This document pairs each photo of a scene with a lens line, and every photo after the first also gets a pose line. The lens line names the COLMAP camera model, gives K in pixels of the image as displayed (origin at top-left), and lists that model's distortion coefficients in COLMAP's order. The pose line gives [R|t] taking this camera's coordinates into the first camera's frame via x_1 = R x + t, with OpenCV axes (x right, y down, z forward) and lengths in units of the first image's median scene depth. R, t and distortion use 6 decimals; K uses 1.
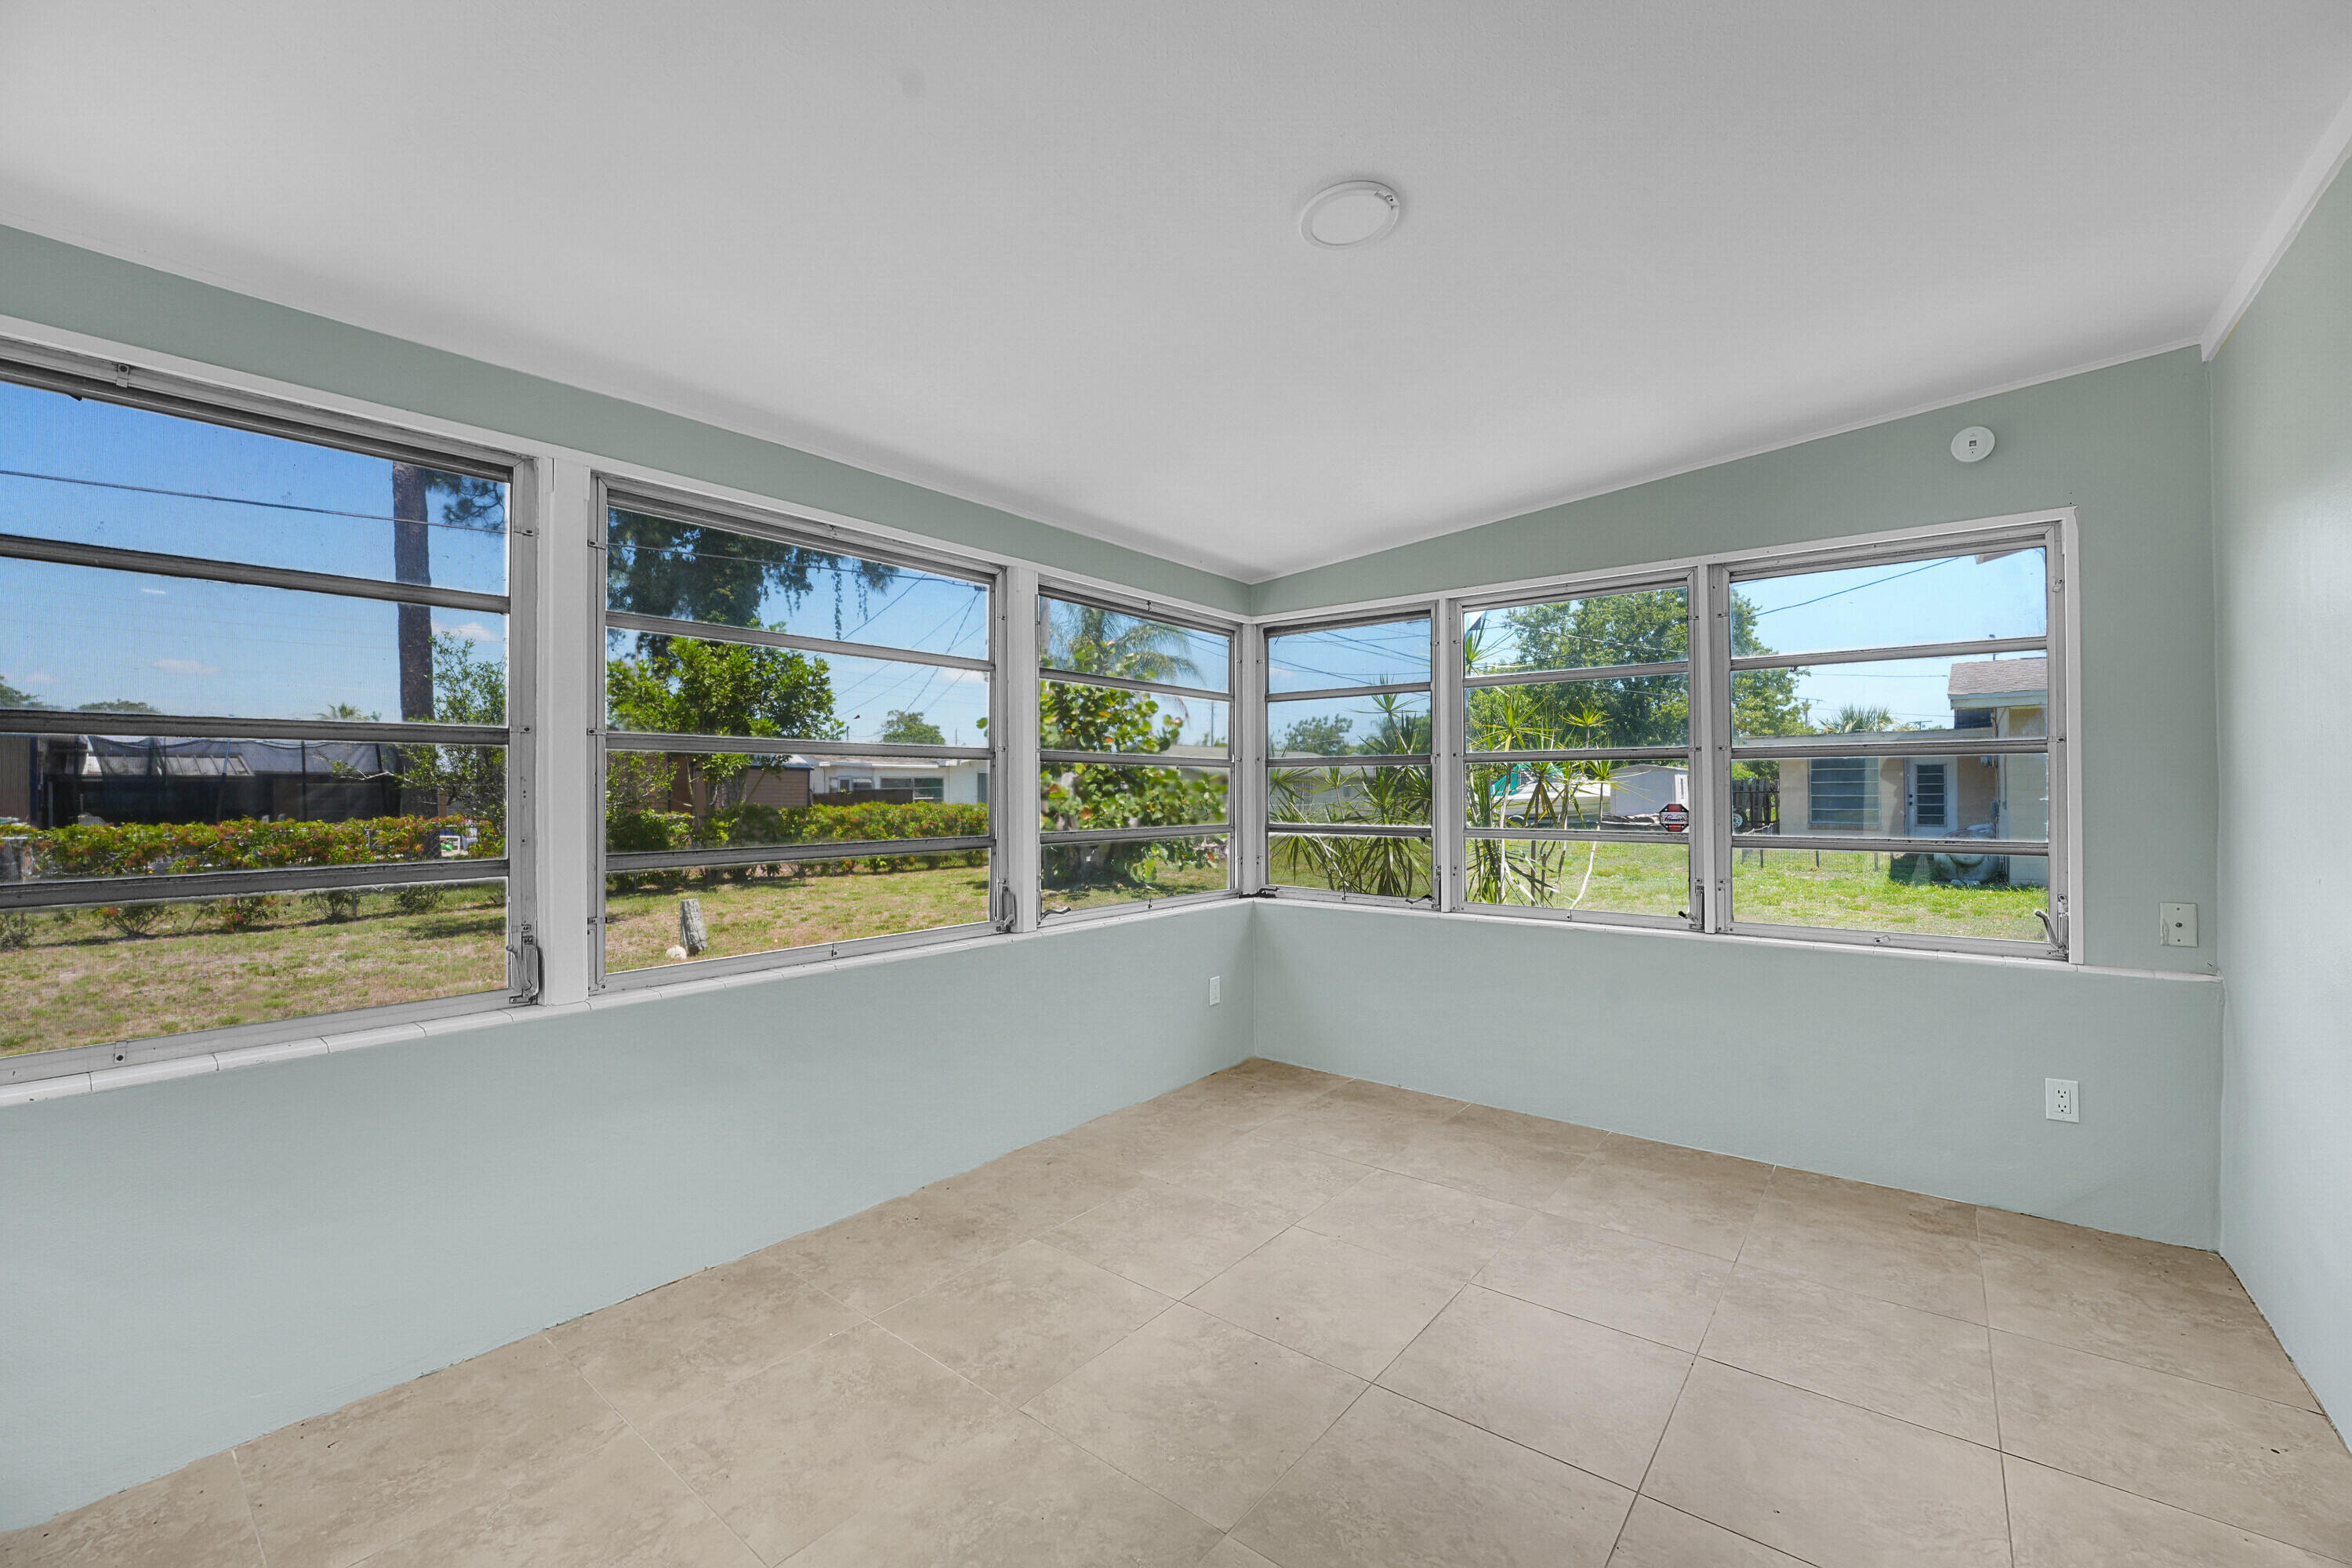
lens RADIAL K [[954.2, 0, 1189.8], [0, 954.2, 791.4], [0, 0, 1]] dist [-0.028614, 0.002631]
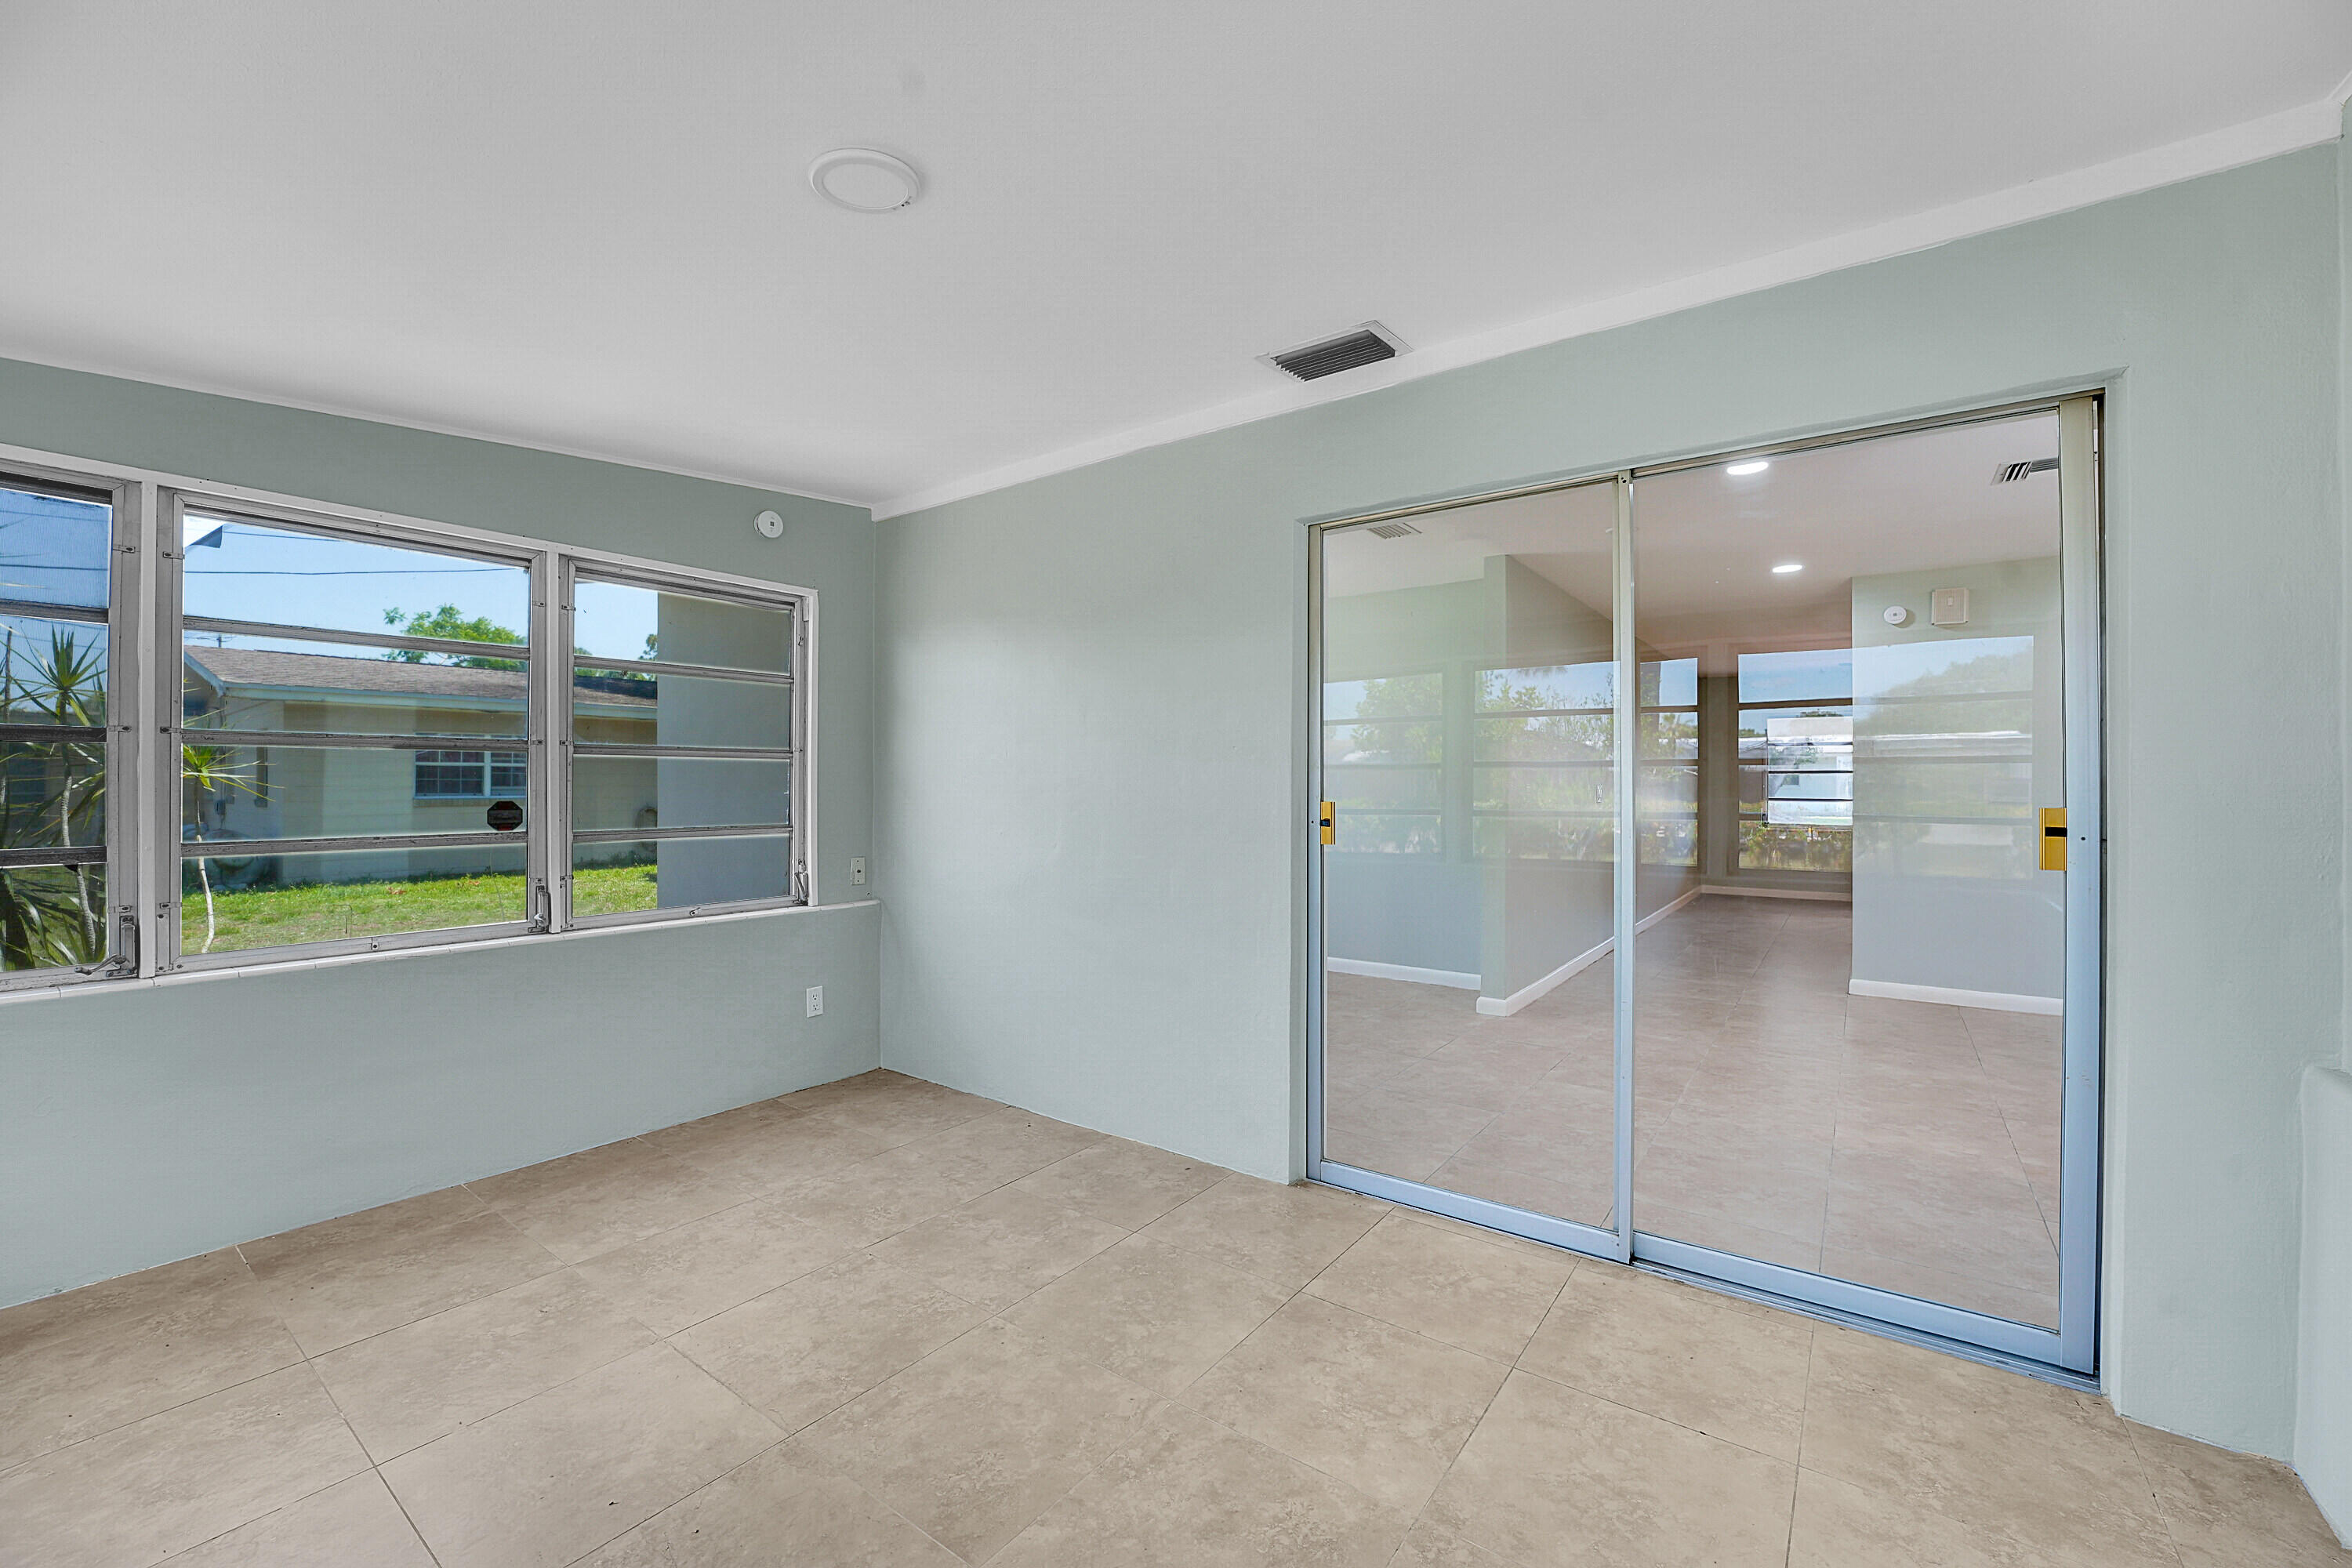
lens RADIAL K [[954.2, 0, 1173.4], [0, 954.2, 788.1], [0, 0, 1]] dist [-0.028614, 0.002631]
pose [[-0.038452, -0.001713, 0.999259, -0.506066], [0.000323, 0.999998, 0.001727, 0.000006], [-0.999260, 0.000389, -0.038452, 0.463051]]
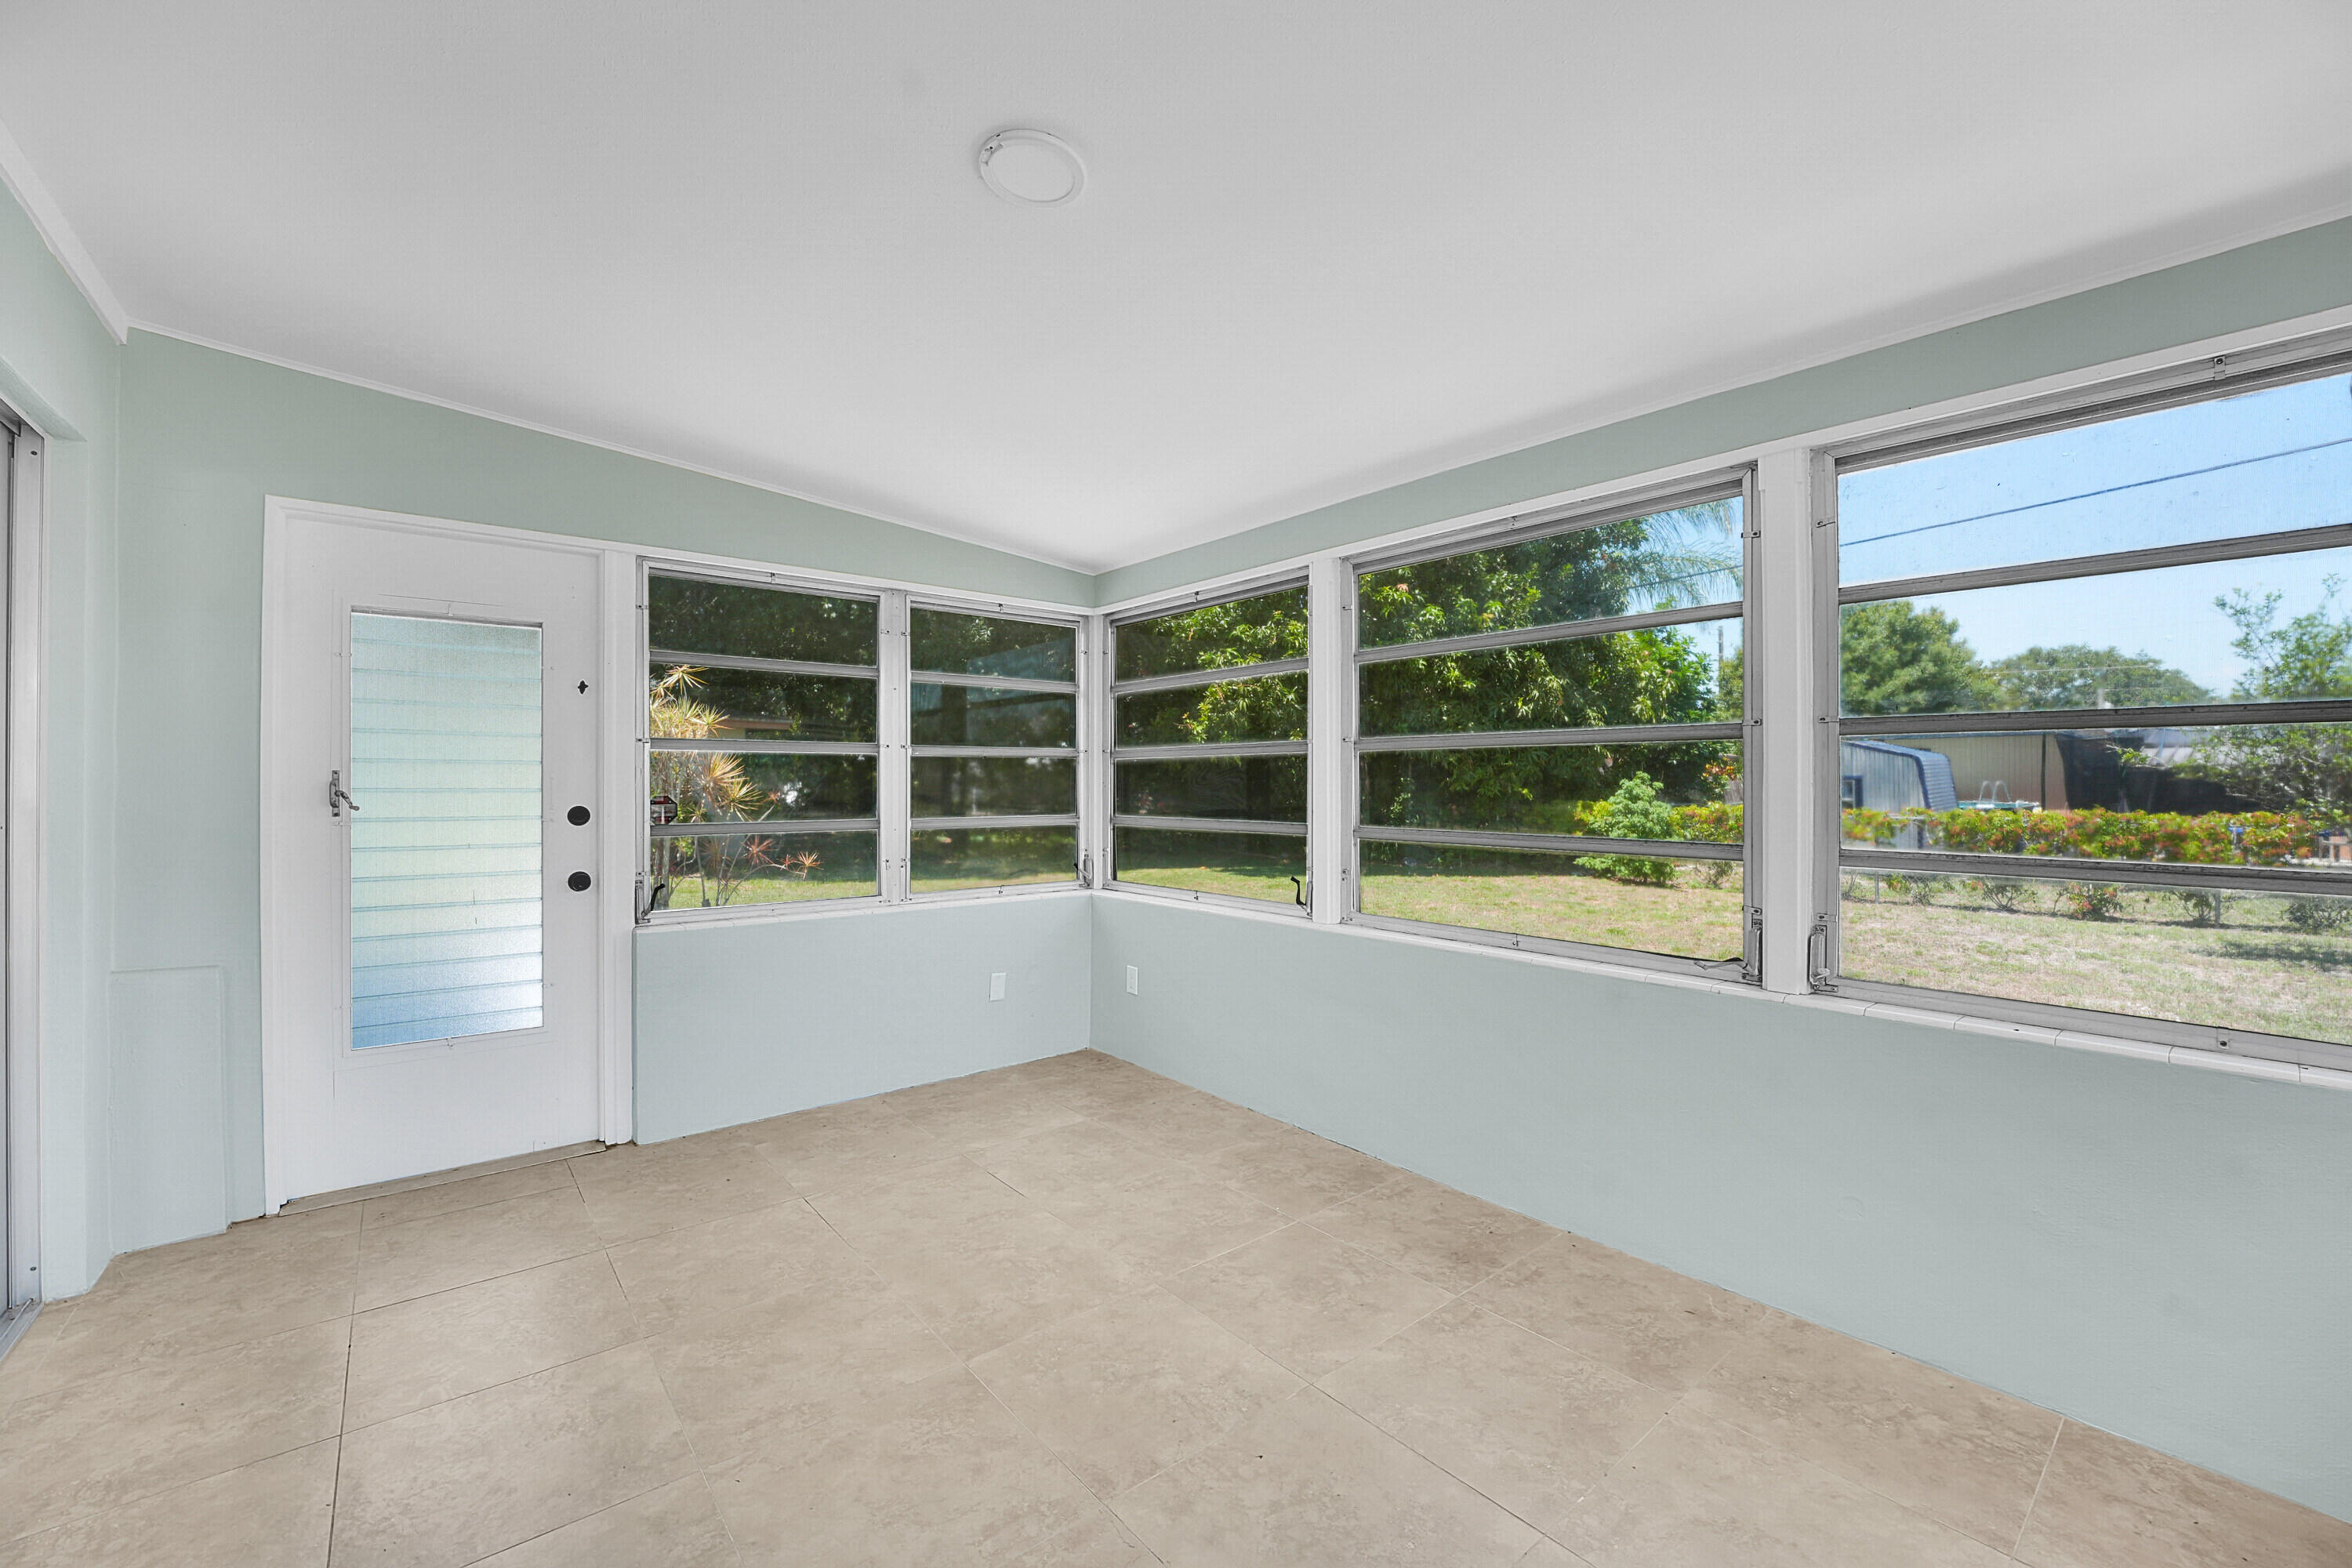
lens RADIAL K [[954.2, 0, 1167.2], [0, 954.2, 788.6], [0, 0, 1]] dist [-0.028614, 0.002631]
pose [[-0.218469, 0.010932, -0.975783, 0.679696], [-0.002900, 0.999926, 0.011852, -0.004300], [0.975840, 0.005419, -0.218421, 0.857500]]
